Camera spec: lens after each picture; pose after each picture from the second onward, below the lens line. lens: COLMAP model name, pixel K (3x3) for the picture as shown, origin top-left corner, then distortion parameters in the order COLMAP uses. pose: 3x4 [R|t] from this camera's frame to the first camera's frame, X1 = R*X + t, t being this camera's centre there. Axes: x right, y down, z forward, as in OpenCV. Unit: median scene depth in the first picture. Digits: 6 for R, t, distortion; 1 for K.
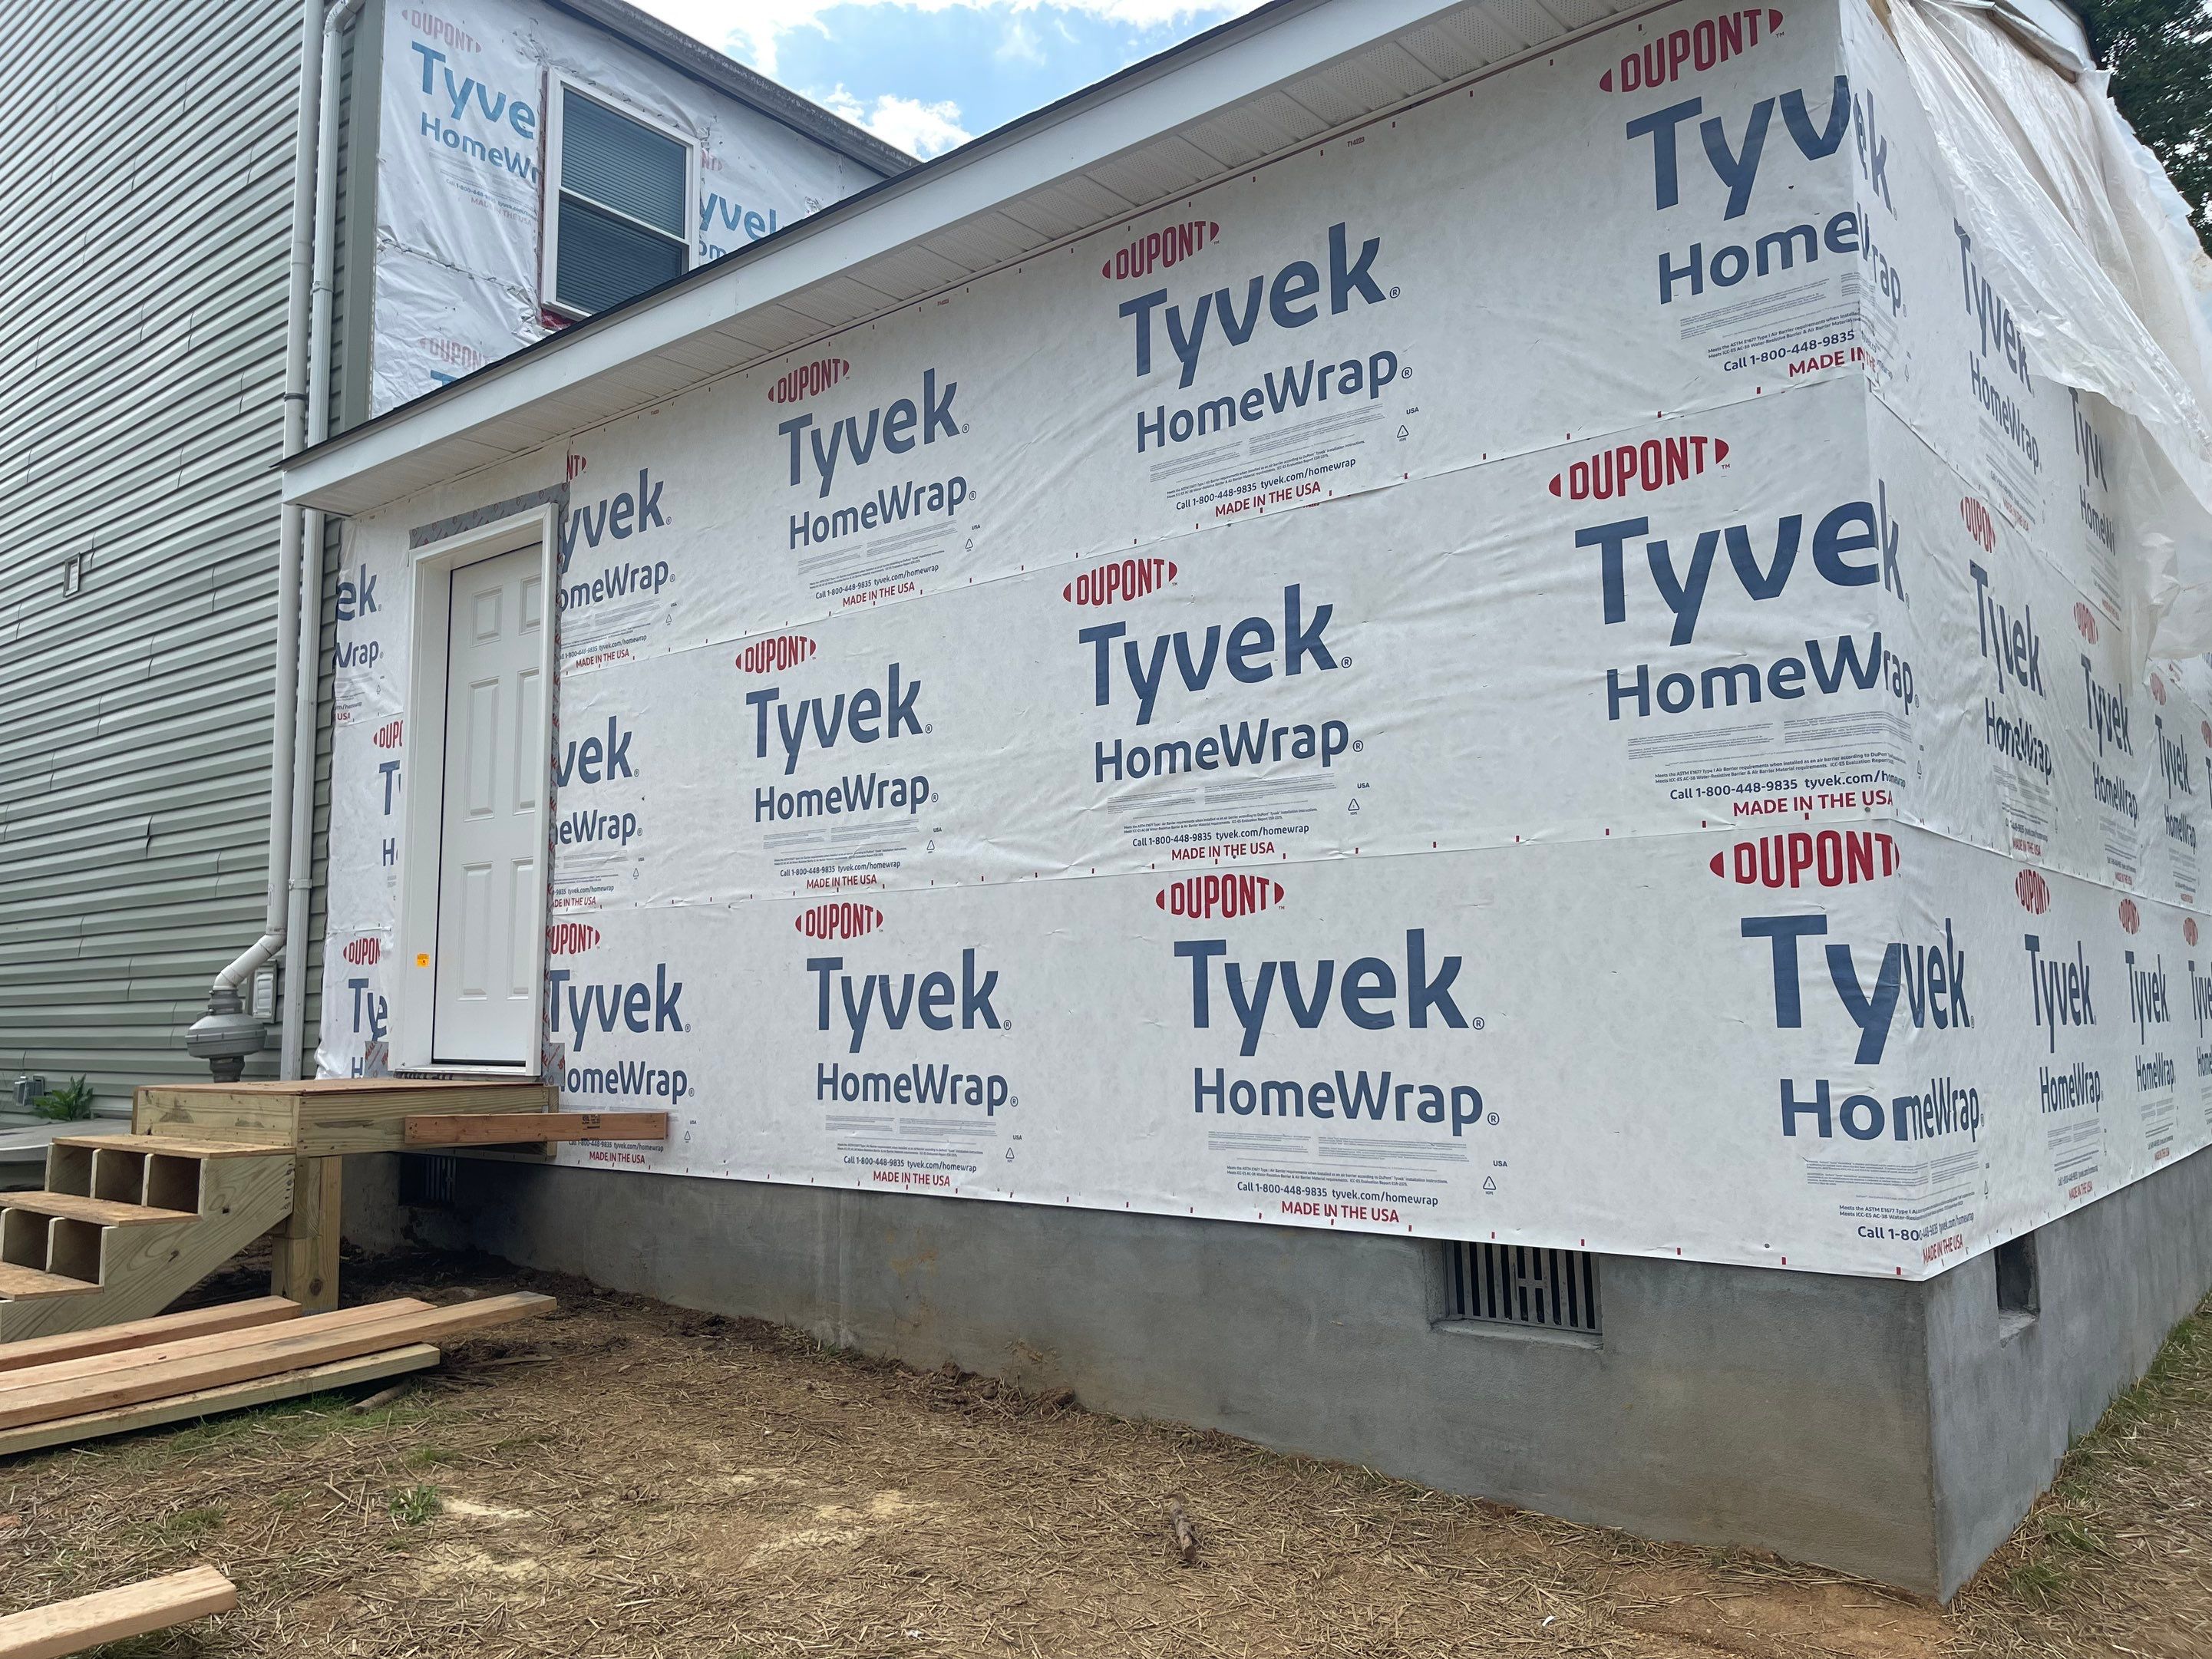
lens RADIAL K [[1644.2, 0, 1099.5], [0, 1644.2, 815.8], [0, 0, 1]] dist [0.051136, -0.044429]
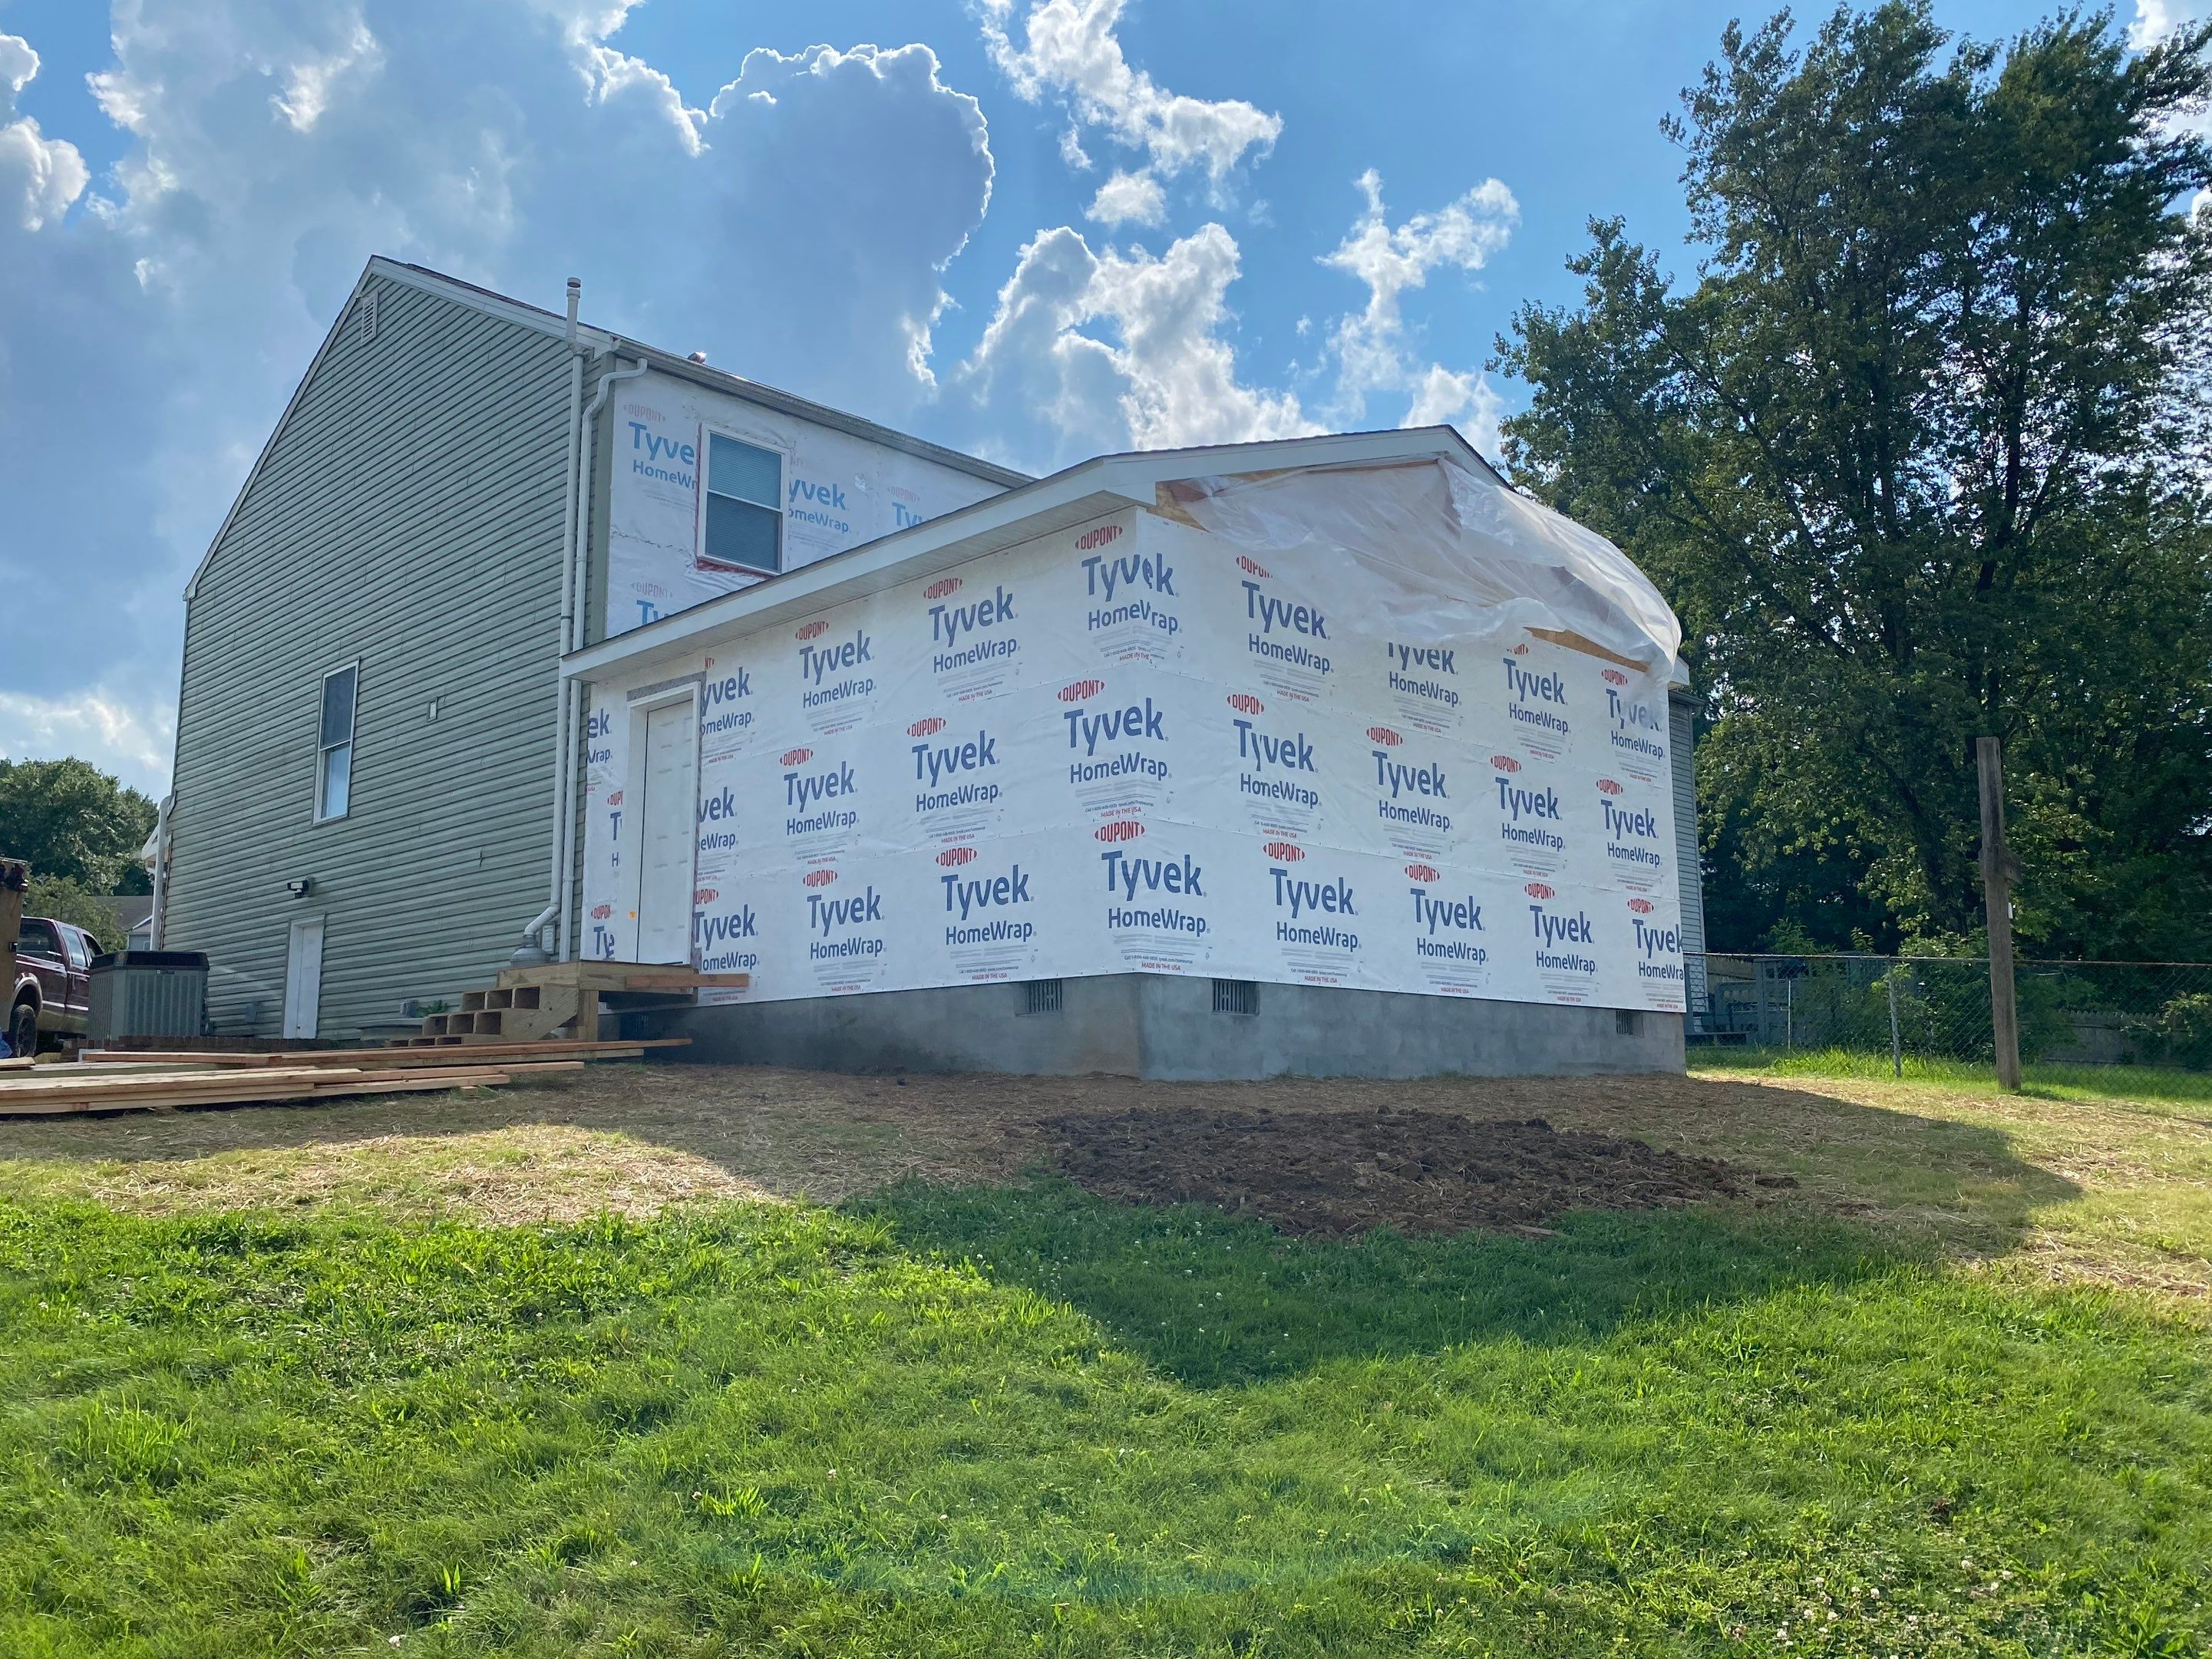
lens RADIAL K [[1644.2, 0, 1122.8], [0, 1644.2, 812.3], [0, 0, 1]] dist [0.051136, -0.044429]
pose [[0.996422, -0.010515, -0.083857, 0.394175], [0.006863, 0.999020, -0.043722, 0.068736], [0.084235, 0.042990, 0.995518, -1.064977]]
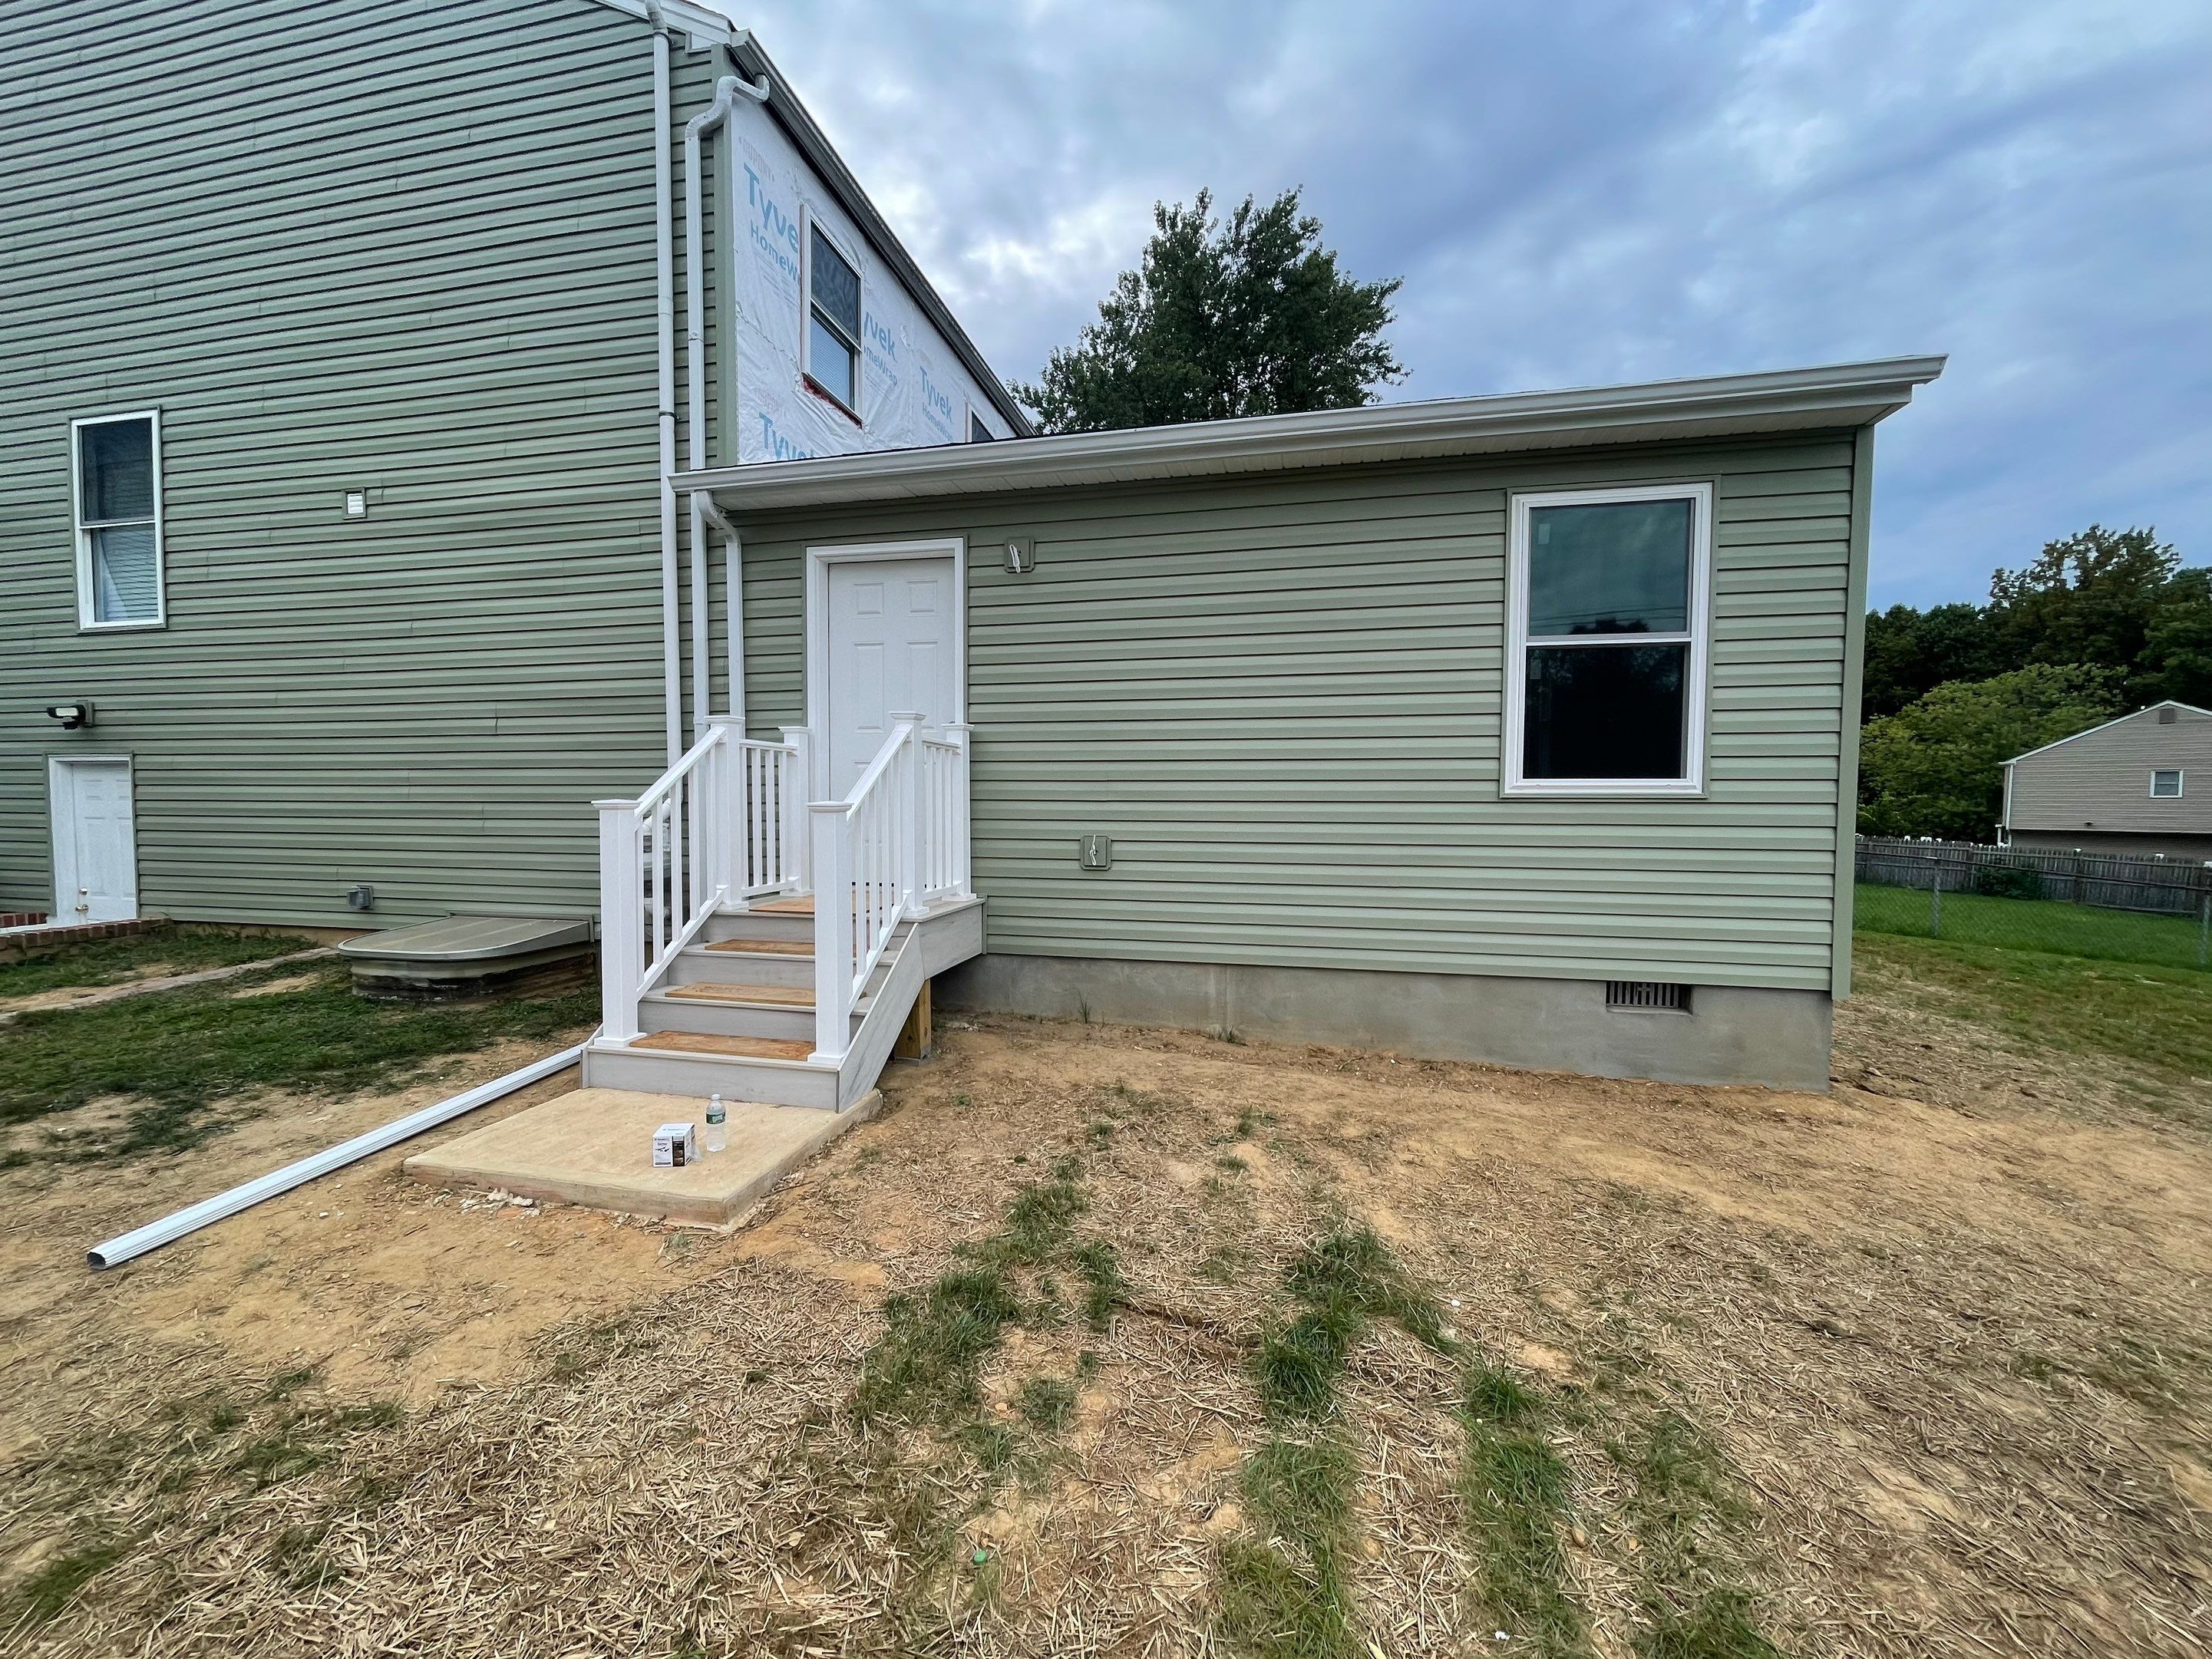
lens RADIAL K [[887.8, 0, 1119.9], [0, 887.8, 830.6], [0, 0, 1]] dist [-0.004497, 0.000874]
pose [[0.898103, -0.003400, 0.439772, -0.641886], [-0.064427, 0.988165, 0.139212, -0.046252], [-0.435041, -0.153360, 0.887254, 0.156552]]
